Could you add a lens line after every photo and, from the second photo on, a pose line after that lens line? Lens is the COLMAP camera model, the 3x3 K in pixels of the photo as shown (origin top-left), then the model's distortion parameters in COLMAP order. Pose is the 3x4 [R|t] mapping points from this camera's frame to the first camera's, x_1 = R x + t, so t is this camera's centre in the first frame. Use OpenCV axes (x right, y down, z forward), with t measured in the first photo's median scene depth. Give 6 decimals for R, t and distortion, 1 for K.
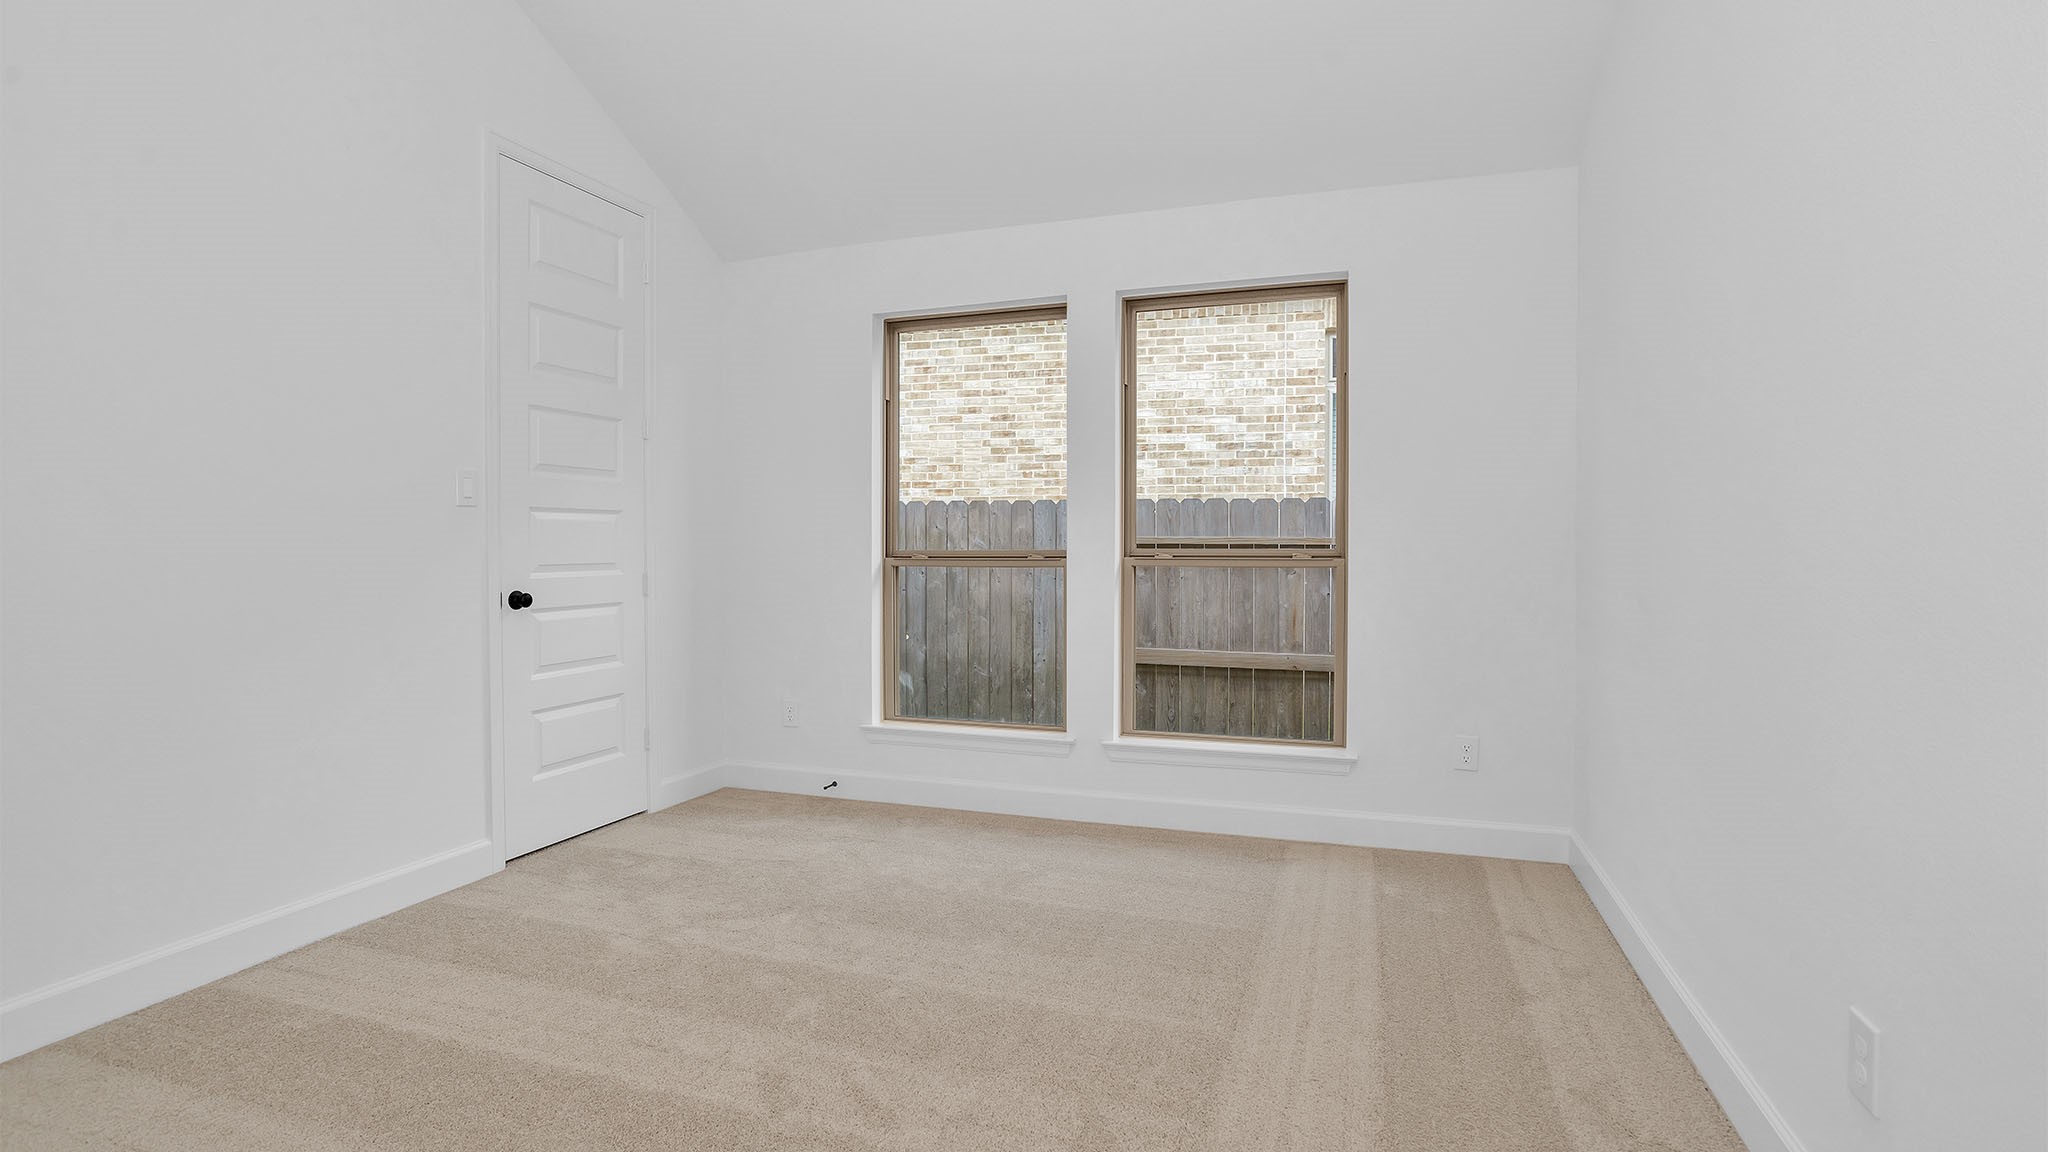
lens RADIAL K [[993.2, 0, 1012.2], [0, 993.2, 533.5], [0, 0, 1]] dist [-0.058156, 0.038121]
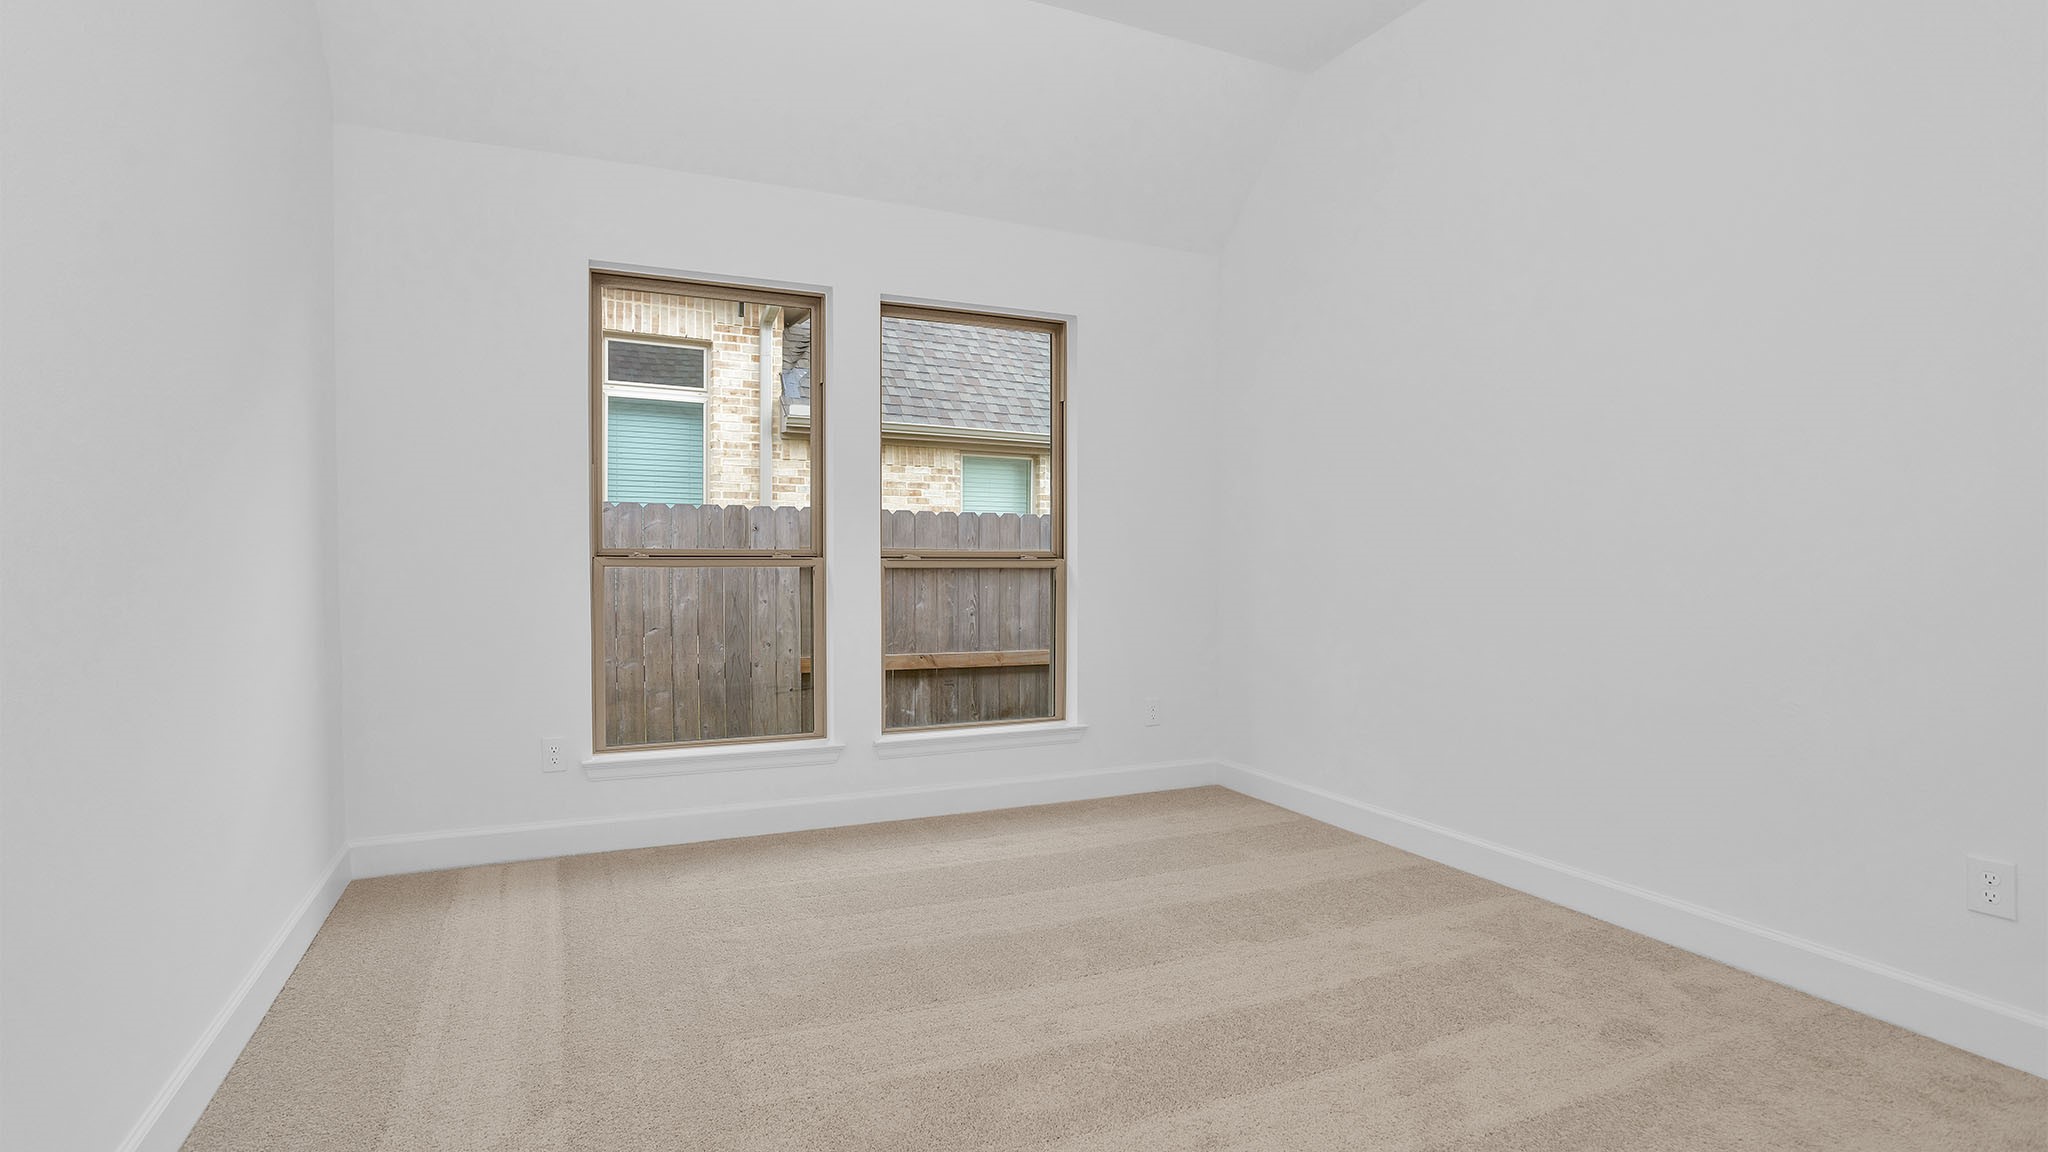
lens RADIAL K [[993.2, 0, 1012.2], [0, 993.2, 533.5], [0, 0, 1]] dist [-0.058156, 0.038121]
pose [[0.717465, 0.017643, 0.696371, -0.494751], [-0.017437, 0.999821, -0.007366, 0.004346], [-0.696376, -0.006858, 0.717644, 0.182254]]
